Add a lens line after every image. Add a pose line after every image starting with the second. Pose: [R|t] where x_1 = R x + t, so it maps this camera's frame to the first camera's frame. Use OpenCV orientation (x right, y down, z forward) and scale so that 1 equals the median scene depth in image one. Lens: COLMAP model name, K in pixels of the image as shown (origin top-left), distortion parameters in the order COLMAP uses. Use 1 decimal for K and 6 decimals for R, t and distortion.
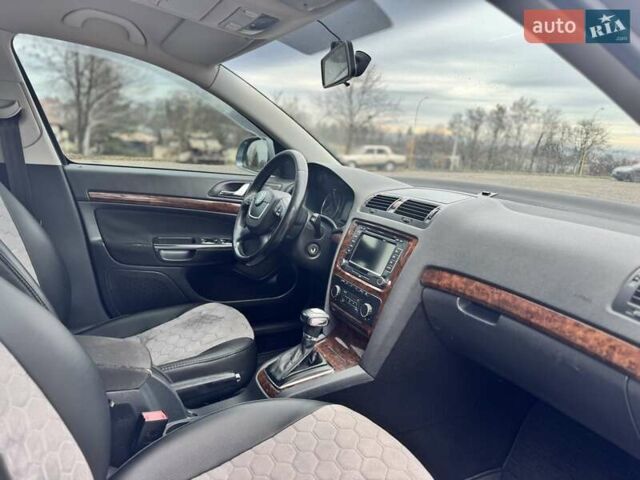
lens RADIAL K [[430.8, 0, 320.0], [0, 430.8, 240.0], [0, 0, 1]] dist [0.074069, -0.070267]
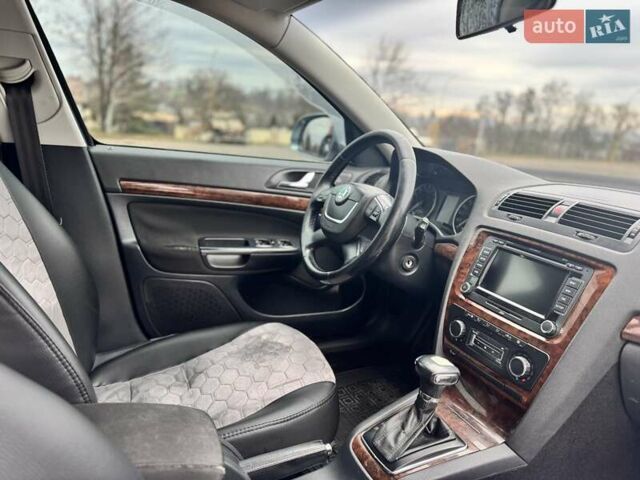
lens RADIAL K [[424.0, 0, 320.0], [0, 424.0, 240.0], [0, 0, 1]] dist [0.082071, -0.075624]
pose [[0.999194, 0.021536, -0.033873, -0.135487], [-0.020048, 0.998844, 0.043683, -0.043531], [0.034775, -0.042969, 0.998471, 0.223960]]
